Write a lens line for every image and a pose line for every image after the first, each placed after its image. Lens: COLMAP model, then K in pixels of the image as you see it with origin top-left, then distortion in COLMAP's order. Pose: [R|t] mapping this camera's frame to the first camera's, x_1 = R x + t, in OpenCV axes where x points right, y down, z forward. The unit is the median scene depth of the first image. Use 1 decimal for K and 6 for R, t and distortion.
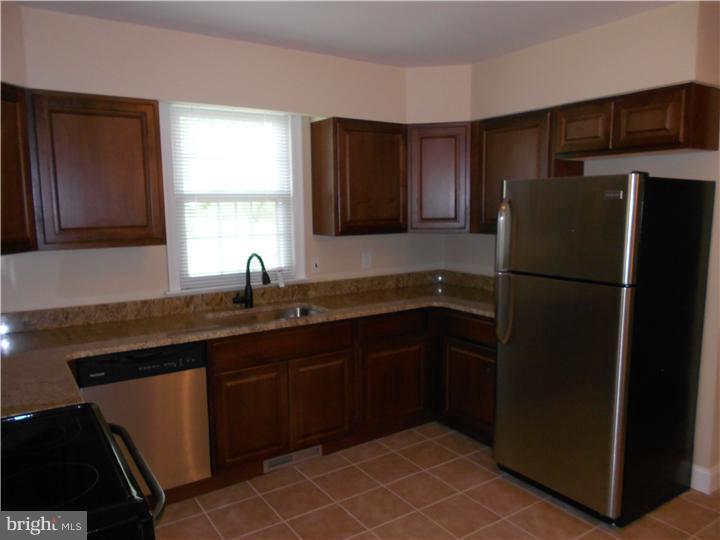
lens RADIAL K [[551.8, 0, 364.8], [0, 551.8, 271.4], [0, 0, 1]] dist [-0.010874, 0.007562]
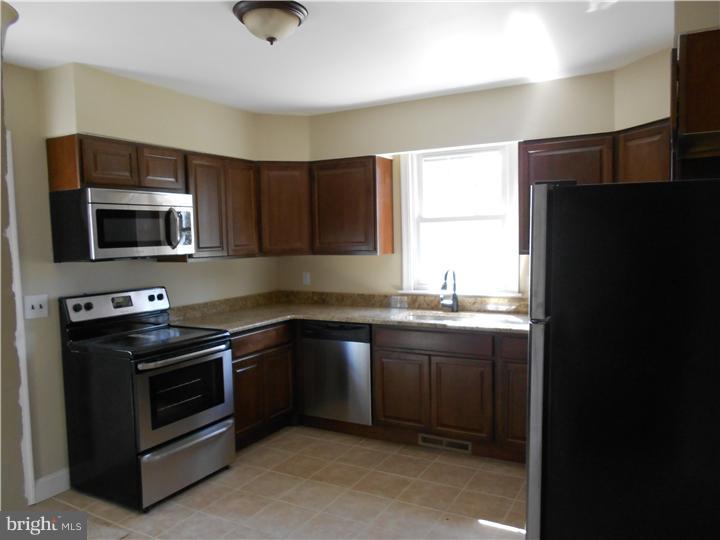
lens RADIAL K [[551.8, 0, 365.1], [0, 551.8, 272.8], [0, 0, 1]] dist [-0.010874, 0.007562]
pose [[0.453396, 0.059827, -0.889299, 0.844811], [-0.091470, 0.995600, 0.020343, -0.028003], [0.886603, 0.072121, 0.456874, 0.313608]]
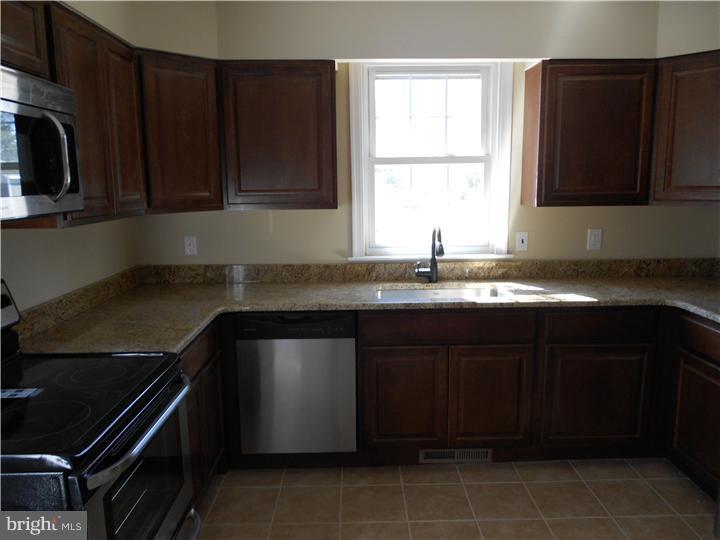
lens RADIAL K [[551.8, 0, 360.2], [0, 551.8, 273.1], [0, 0, 1]] dist [-0.010874, 0.007562]
pose [[0.835872, 0.090341, -0.541440, 0.206576], [-0.064824, 0.995708, 0.066061, -0.002479], [0.545083, -0.020120, 0.838140, 0.187269]]
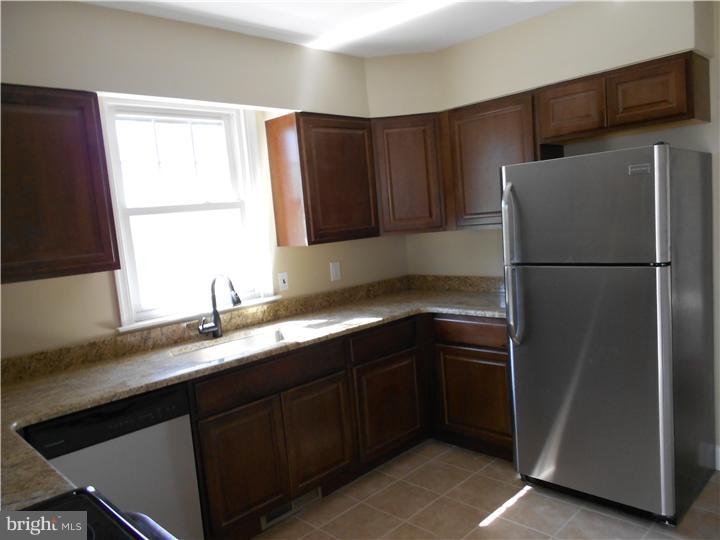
lens RADIAL K [[551.8, 0, 363.4], [0, 551.8, 275.9], [0, 0, 1]] dist [-0.010874, 0.007562]
pose [[0.979600, -0.092509, 0.178400, -0.148334], [0.096876, 0.995169, -0.015904, 0.008200], [-0.176067, 0.032862, 0.983829, 0.136183]]
